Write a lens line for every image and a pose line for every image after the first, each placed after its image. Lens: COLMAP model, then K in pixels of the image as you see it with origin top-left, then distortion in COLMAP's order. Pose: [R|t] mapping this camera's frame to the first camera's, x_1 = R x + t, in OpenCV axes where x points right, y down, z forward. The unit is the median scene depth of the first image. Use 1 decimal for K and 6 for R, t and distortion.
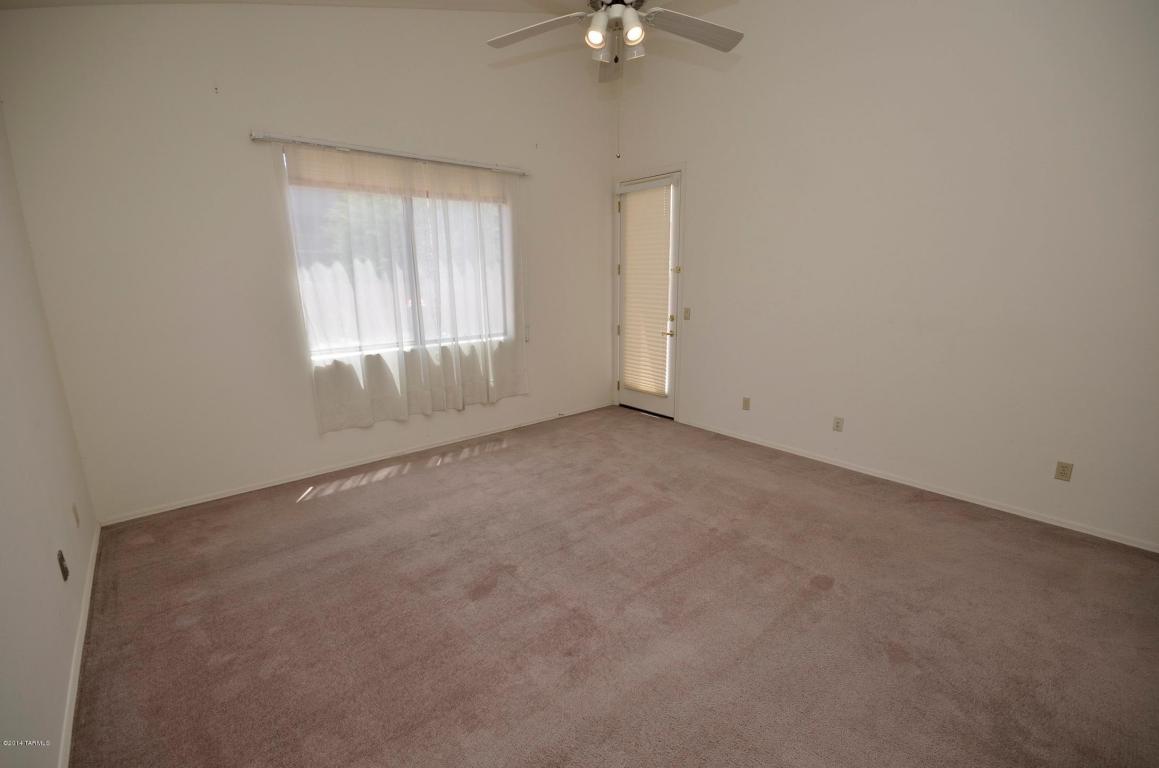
lens RADIAL K [[515.5, 0, 582.8], [0, 515.5, 381.9], [0, 0, 1]] dist [-0.006854, 0.000072]
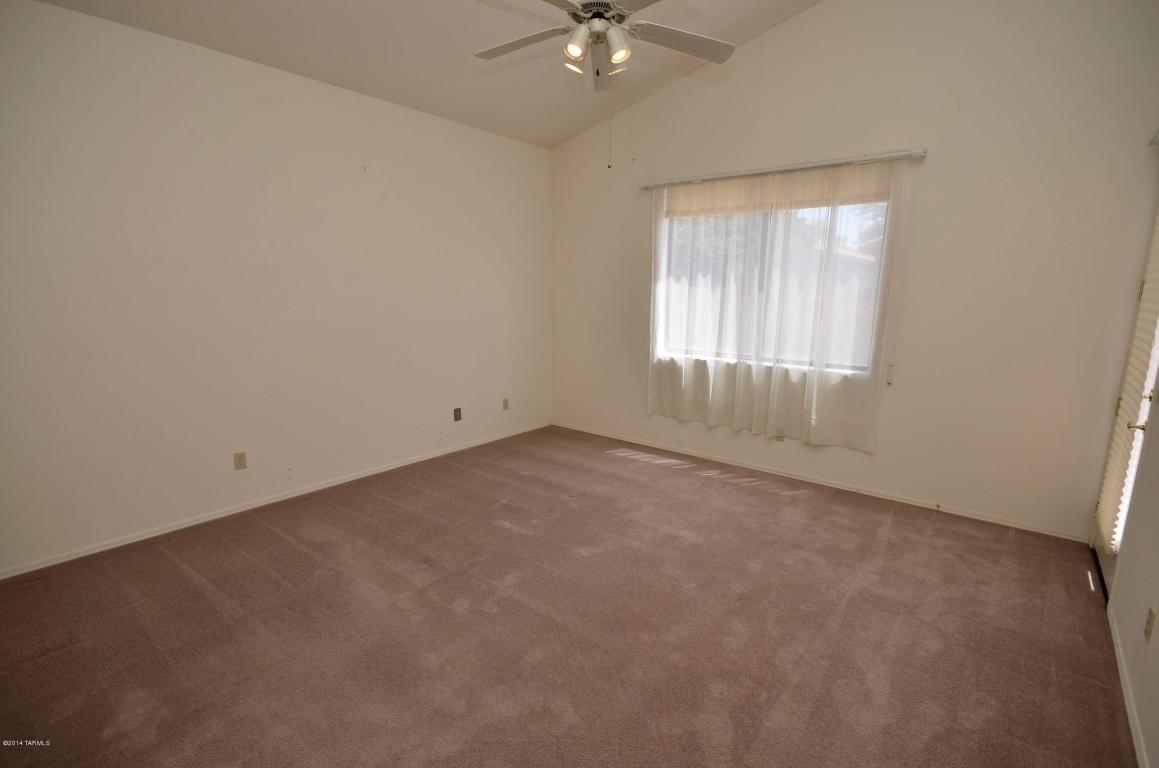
lens RADIAL K [[557.2, 0, 579.2], [0, 557.2, 379.0], [0, 0, 1]] dist [-0.001886, 0.000183]
pose [[0.170411, 0.174738, -0.969756, 0.692493], [-0.219958, 0.966064, 0.135420, -0.114215], [0.960510, 0.190229, 0.203063, 0.497926]]
